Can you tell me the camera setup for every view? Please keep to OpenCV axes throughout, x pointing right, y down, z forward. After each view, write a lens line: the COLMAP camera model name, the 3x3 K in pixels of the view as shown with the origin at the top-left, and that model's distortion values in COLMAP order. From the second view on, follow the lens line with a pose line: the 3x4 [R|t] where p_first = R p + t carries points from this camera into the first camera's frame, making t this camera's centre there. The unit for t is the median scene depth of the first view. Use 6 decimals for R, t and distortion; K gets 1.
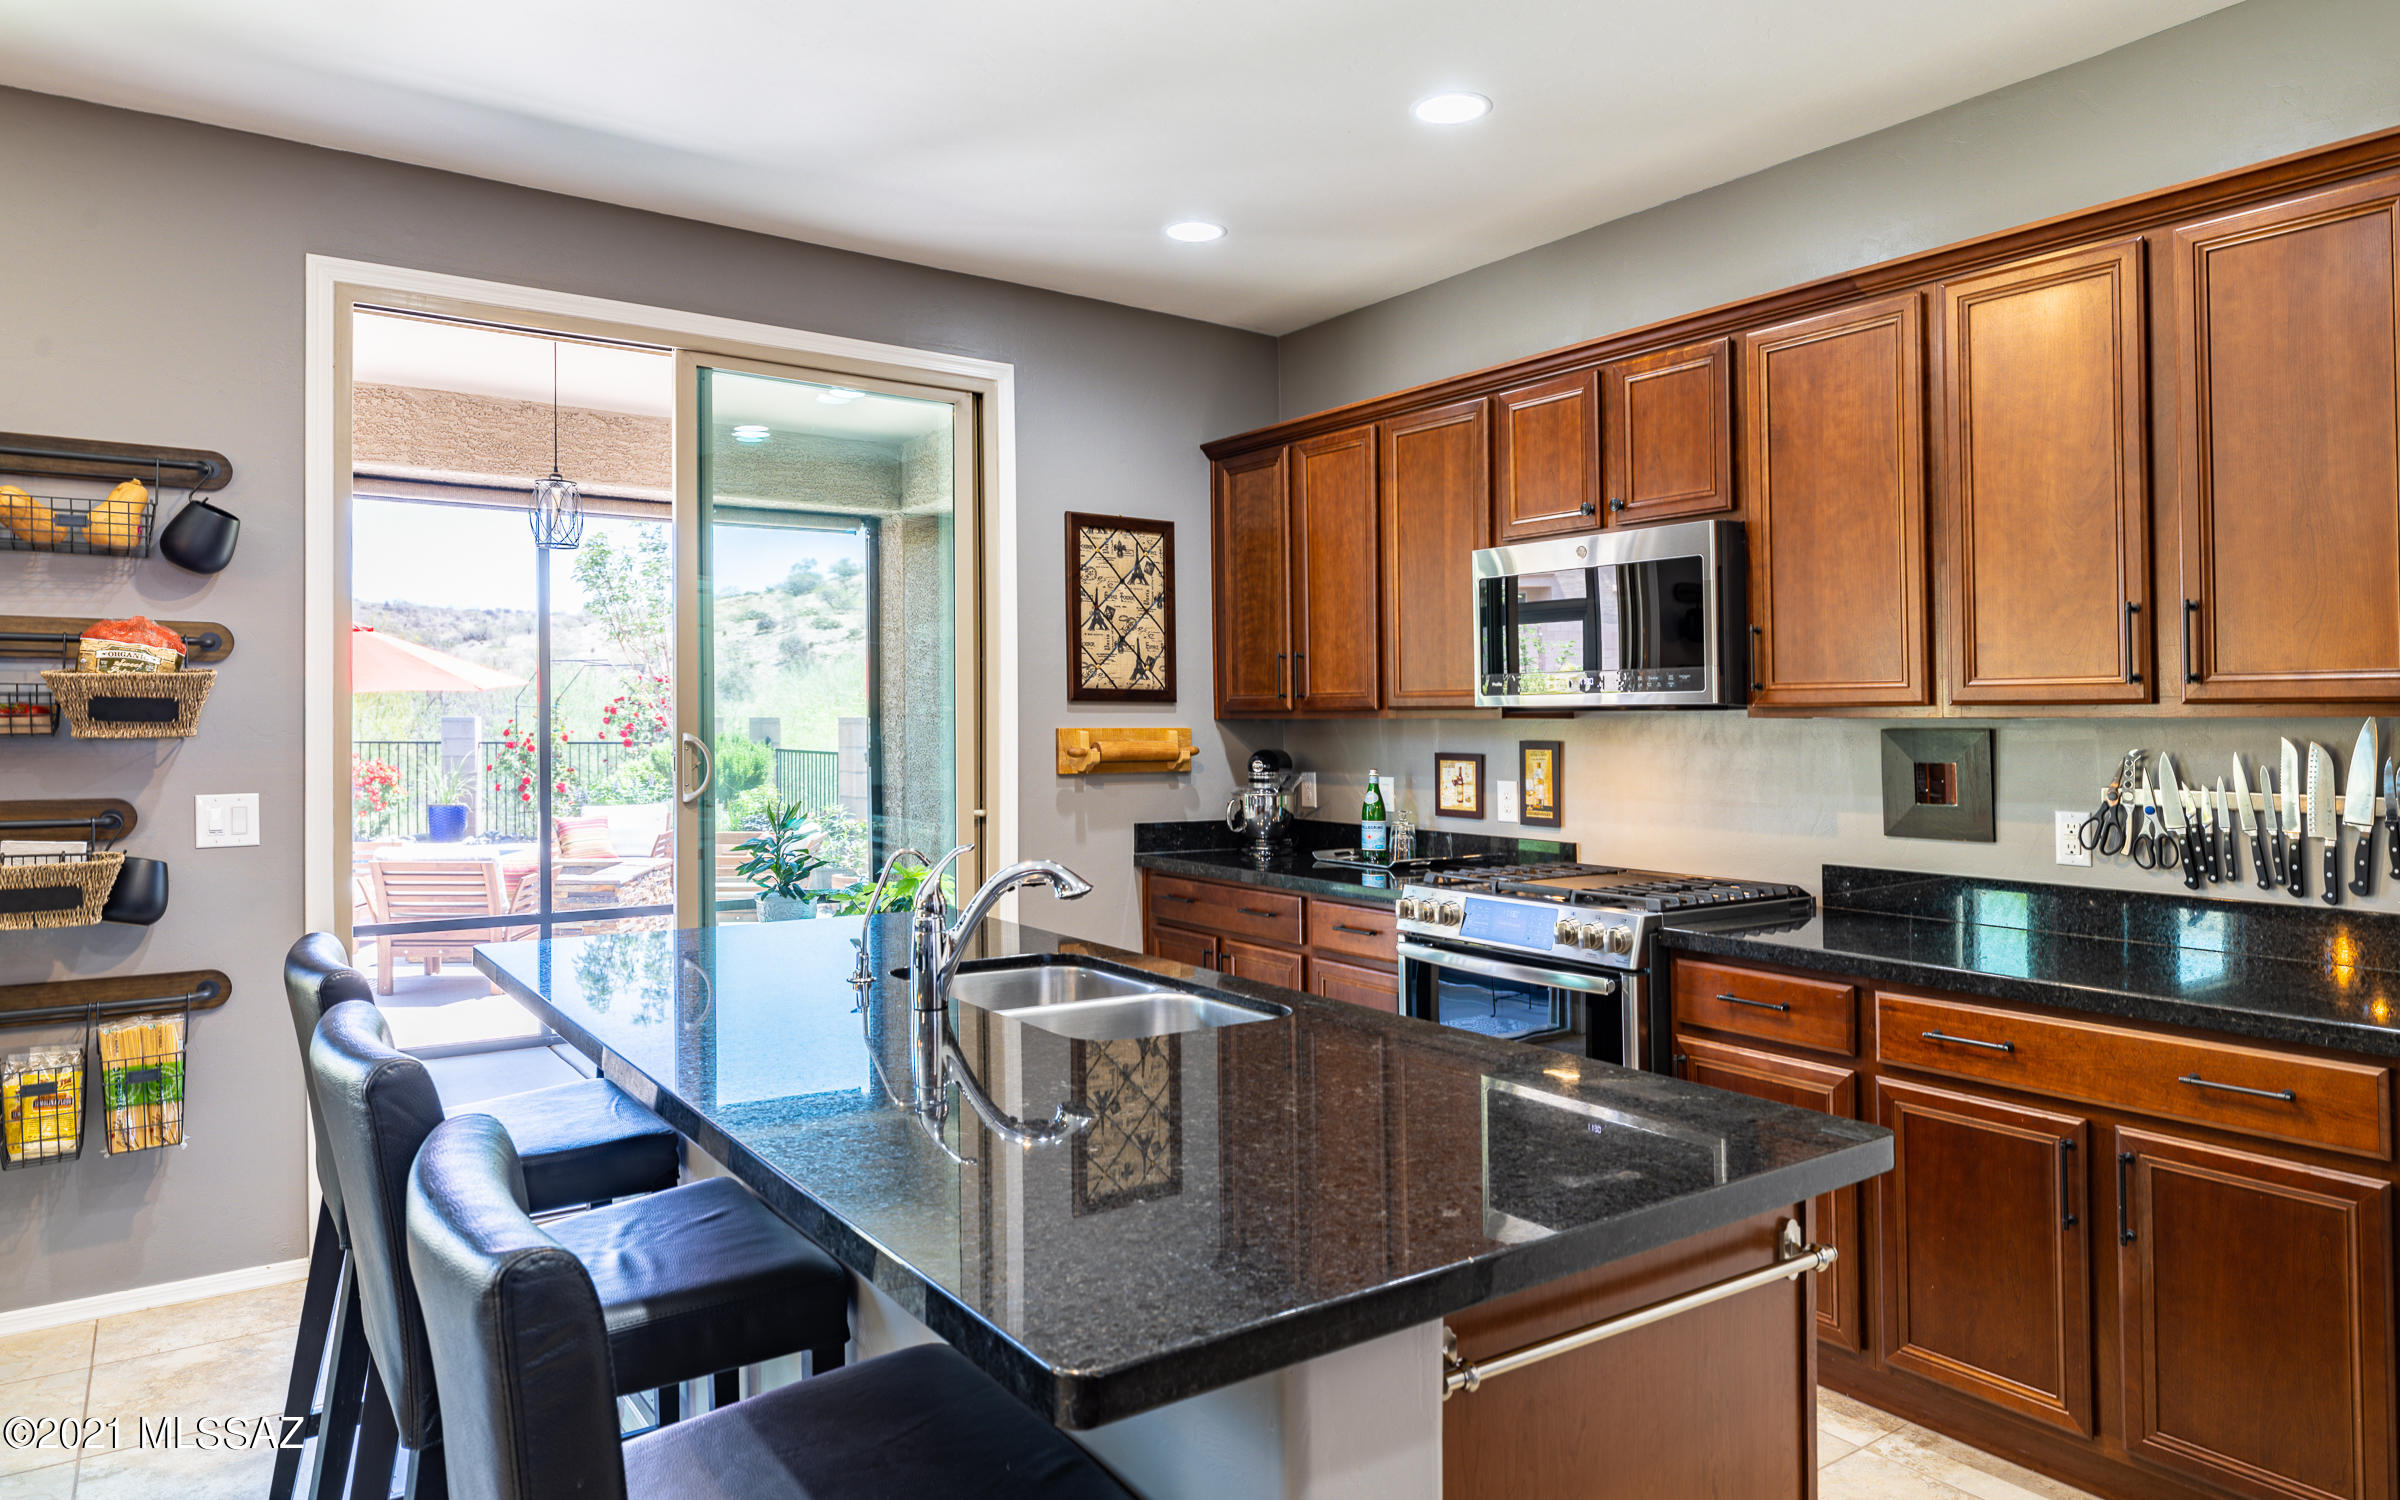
lens RADIAL K [[1466.0, 0, 1190.1], [0, 1466.0, 735.7], [0, 0, 1]] dist [-0.000159, -0.000619]
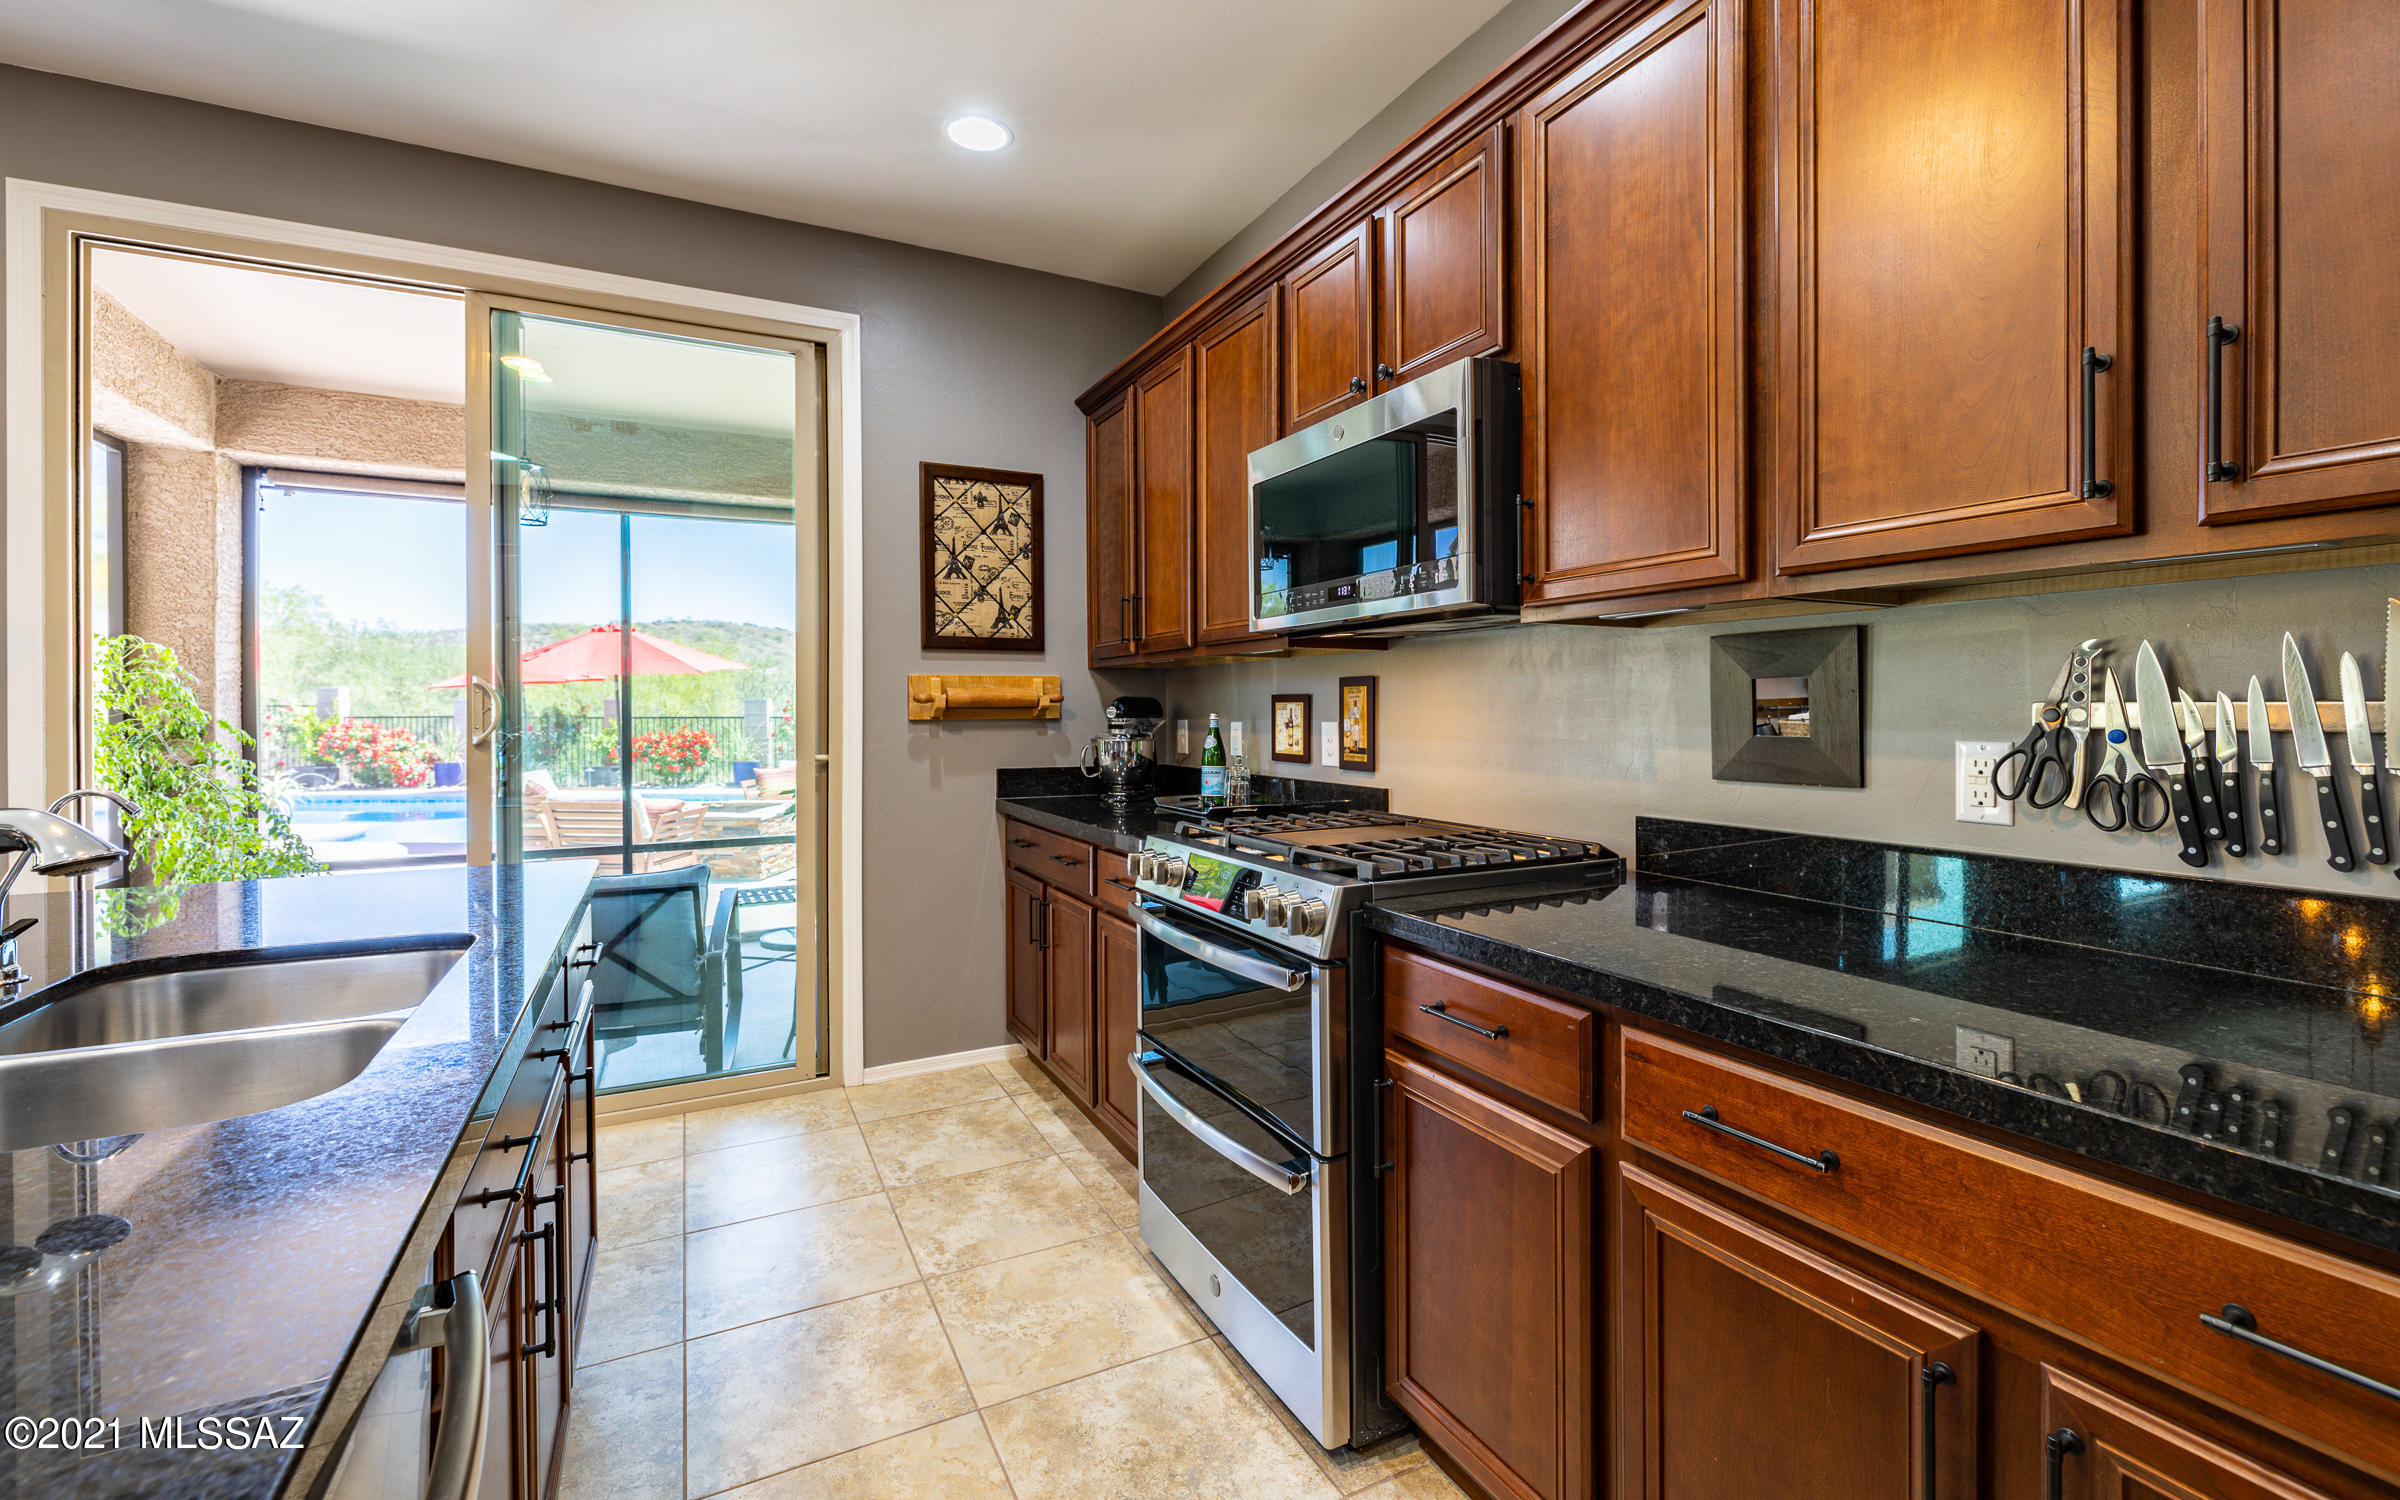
lens RADIAL K [[1014.9, 0, 1200.0], [0, 1014.9, 750.0], [0, 0, 1]] dist [-0.001246, -0.000390]
pose [[0.990443, -0.001362, -0.137916, 0.231626], [0.005852, 0.999466, 0.032154, 0.028480], [0.137799, -0.032654, 0.989922, 0.366571]]
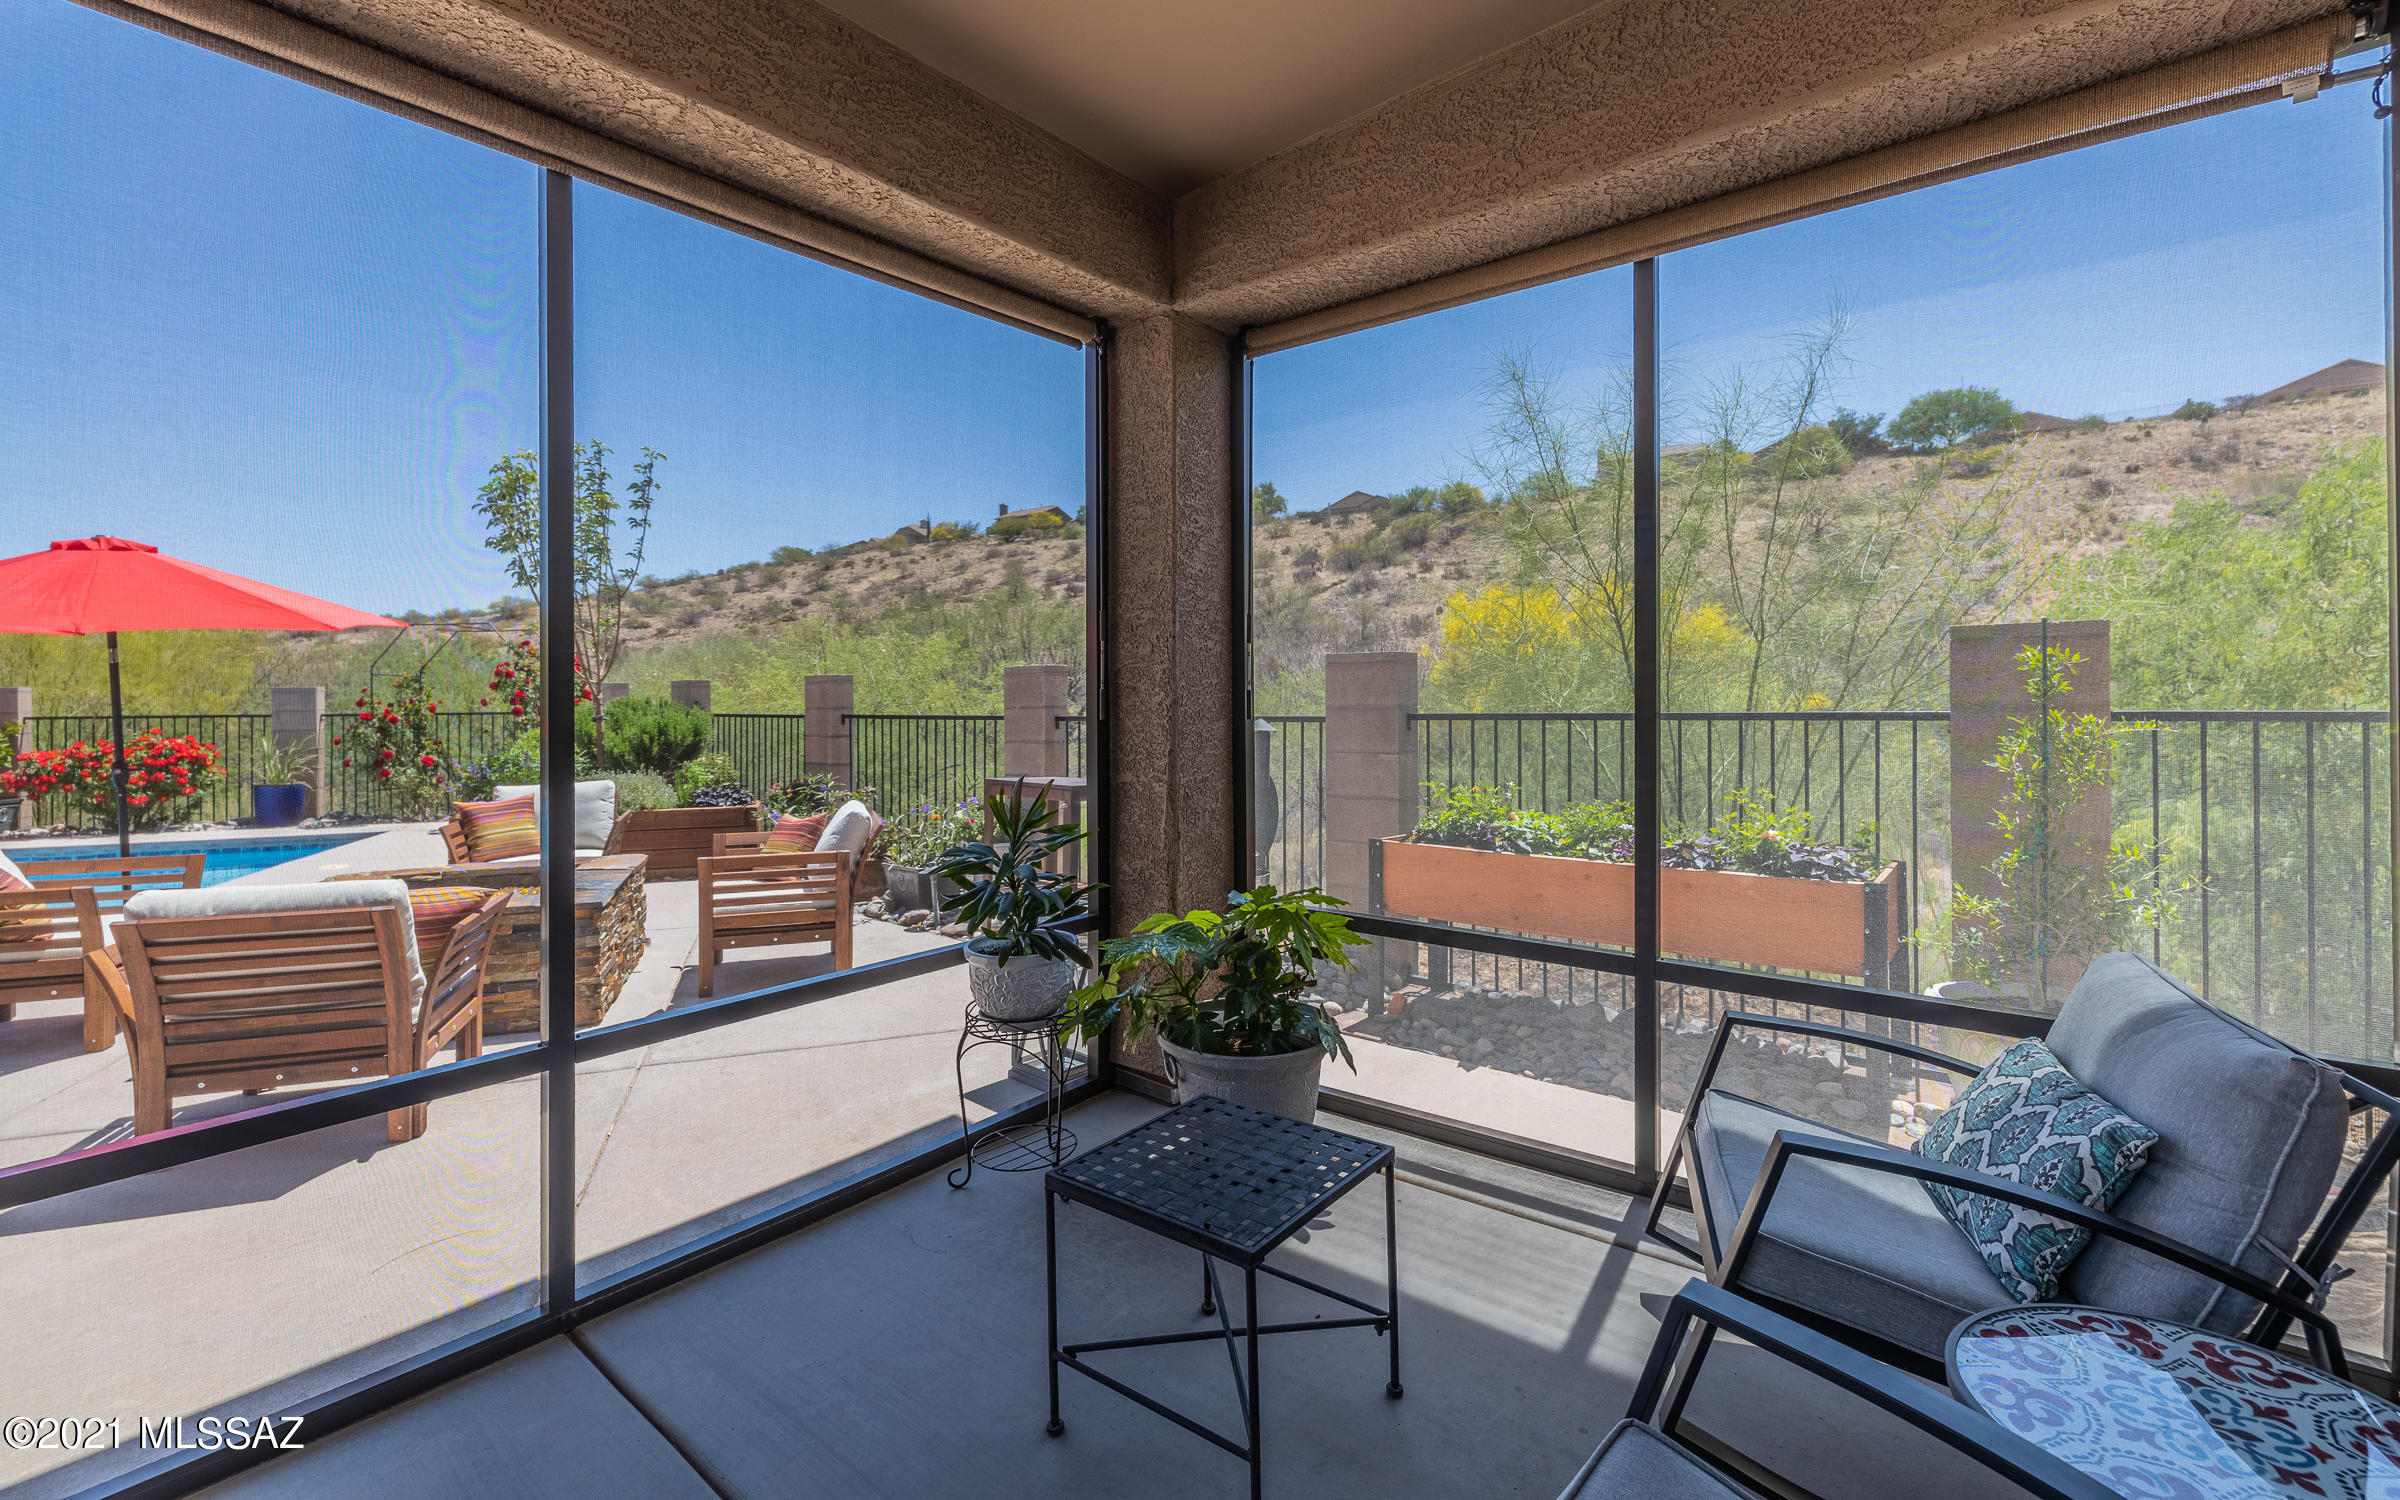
lens RADIAL K [[1016.4, 0, 1212.6], [0, 1016.4, 683.3], [0, 0, 1]] dist [0.001290, -0.000022]
pose [[0.962032, -0.010164, 0.272746, -0.422457], [0.016230, 0.999668, -0.019993, 0.021956], [-0.272453, 0.023660, 0.961878, 0.813666]]
